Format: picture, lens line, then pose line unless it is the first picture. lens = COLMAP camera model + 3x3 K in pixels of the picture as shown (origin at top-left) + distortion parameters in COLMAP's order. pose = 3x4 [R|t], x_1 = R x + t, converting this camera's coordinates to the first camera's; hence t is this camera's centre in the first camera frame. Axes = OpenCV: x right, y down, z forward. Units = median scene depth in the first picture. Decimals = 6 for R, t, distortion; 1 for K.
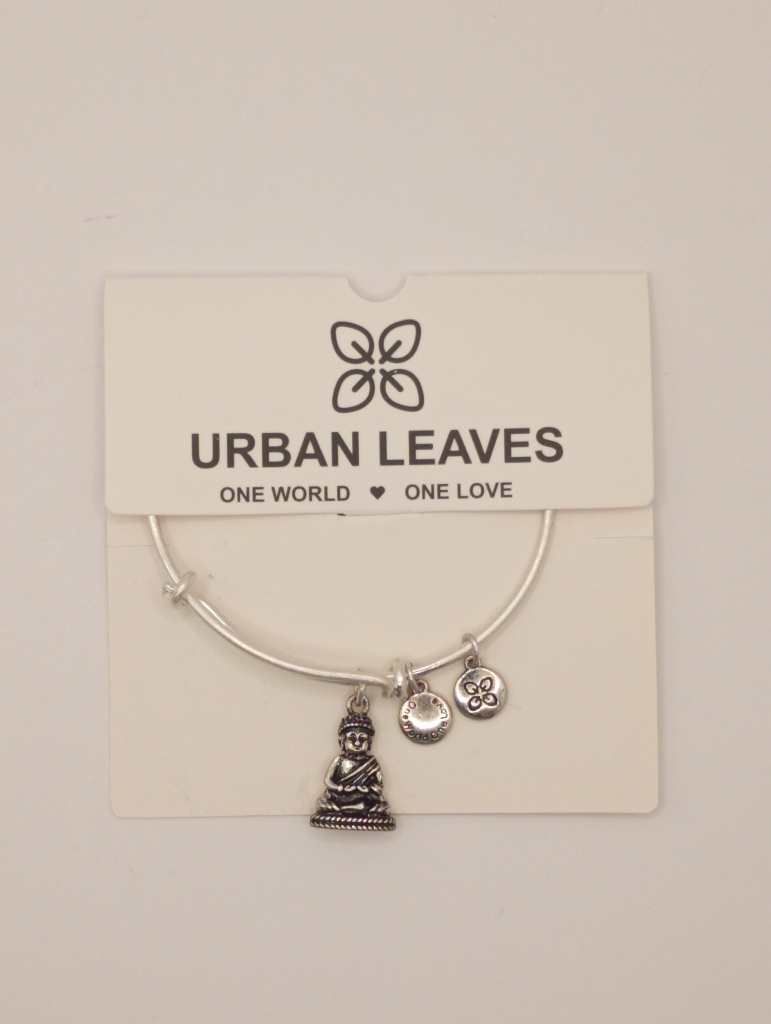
lens RADIAL K [[3087.2, 0, 379.9], [0, 3087.2, 520.6], [0, 0, 1]] dist [0.082236, 0.000000]
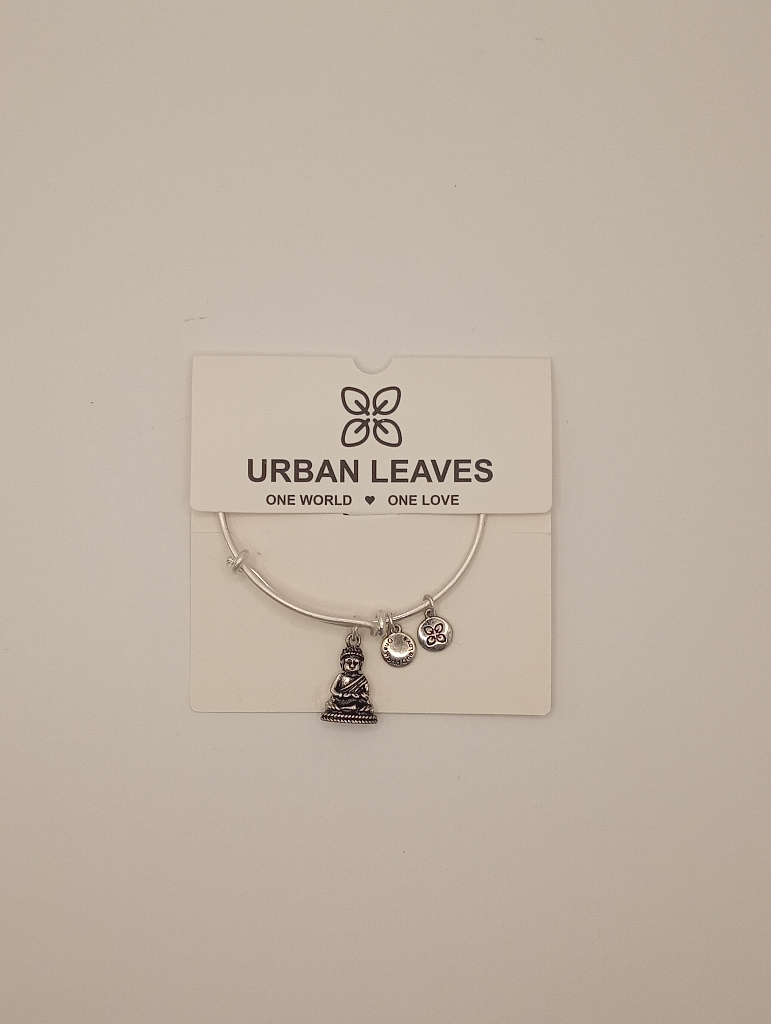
lens RADIAL K [[3087.2, 0, 388.6], [0, 3087.2, 506.1], [0, 0, 1]] dist [0.082236, 0.000000]
pose [[0.999733, 0.020118, 0.011353, -0.008768], [-0.020305, 0.999657, 0.016554, -0.031411], [-0.011016, -0.016780, 0.999799, -0.514860]]
